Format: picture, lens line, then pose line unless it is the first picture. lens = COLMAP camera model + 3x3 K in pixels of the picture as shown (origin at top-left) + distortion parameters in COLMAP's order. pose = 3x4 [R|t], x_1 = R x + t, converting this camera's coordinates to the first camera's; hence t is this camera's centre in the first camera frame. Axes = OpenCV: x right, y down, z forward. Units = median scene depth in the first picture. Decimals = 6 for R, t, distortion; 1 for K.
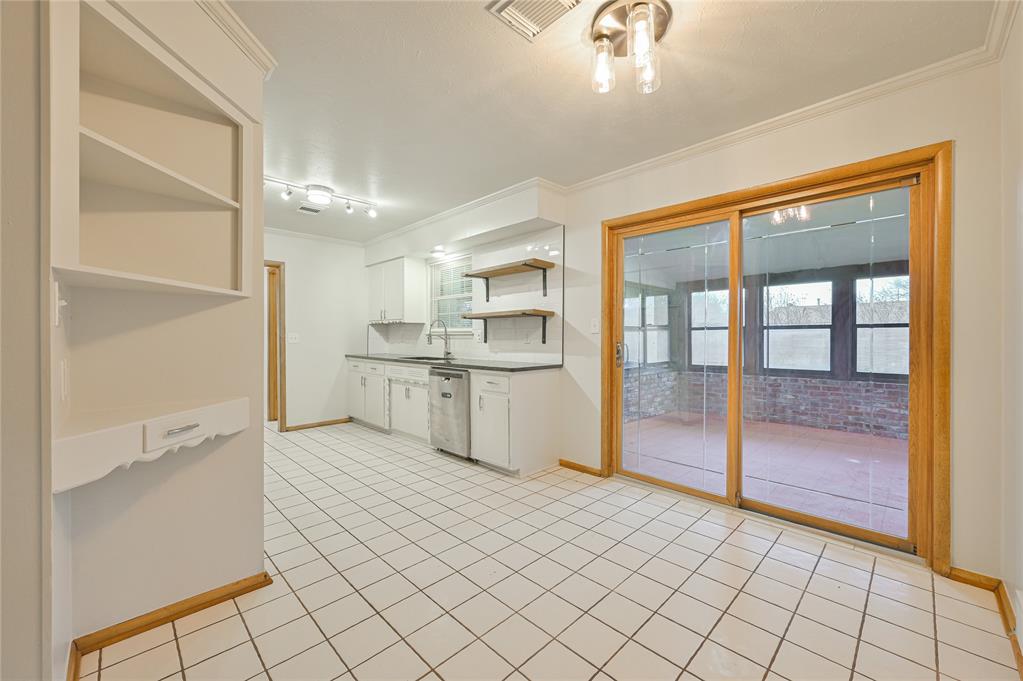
lens RADIAL K [[403.1, 0, 515.5], [0, 403.1, 340.6], [0, 0, 1]] dist [-0.000353, 0.000035]
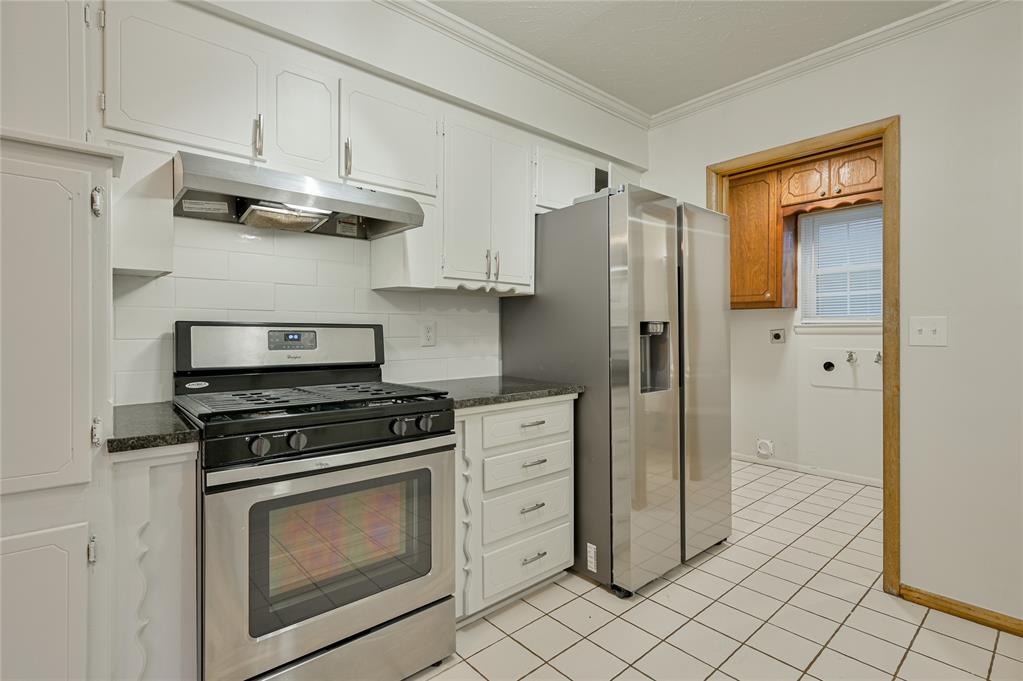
lens RADIAL K [[487.6, 0, 513.0], [0, 487.6, 333.0], [0, 0, 1]] dist [-0.000969, 0.000056]
pose [[-0.063694, 0.006317, -0.997949, -0.135467], [-0.005132, 0.999965, 0.006657, -0.005357], [0.997956, 0.005545, -0.063660, 0.746327]]
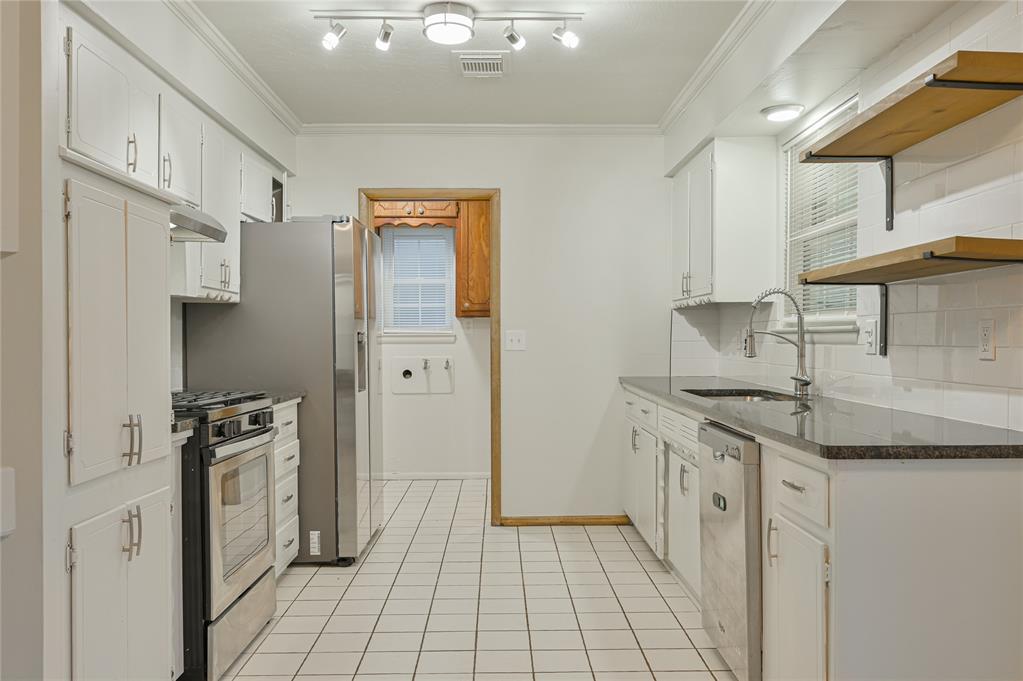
lens RADIAL K [[829.8, 0, 510.4], [0, 829.8, 357.4], [0, 0, 1]] dist [-0.001416, -0.001399]
pose [[0.719246, 0.016602, -0.694557, 0.167873], [-0.006453, 0.999831, 0.017216, -0.002660], [0.694725, -0.007901, 0.719232, 0.287465]]
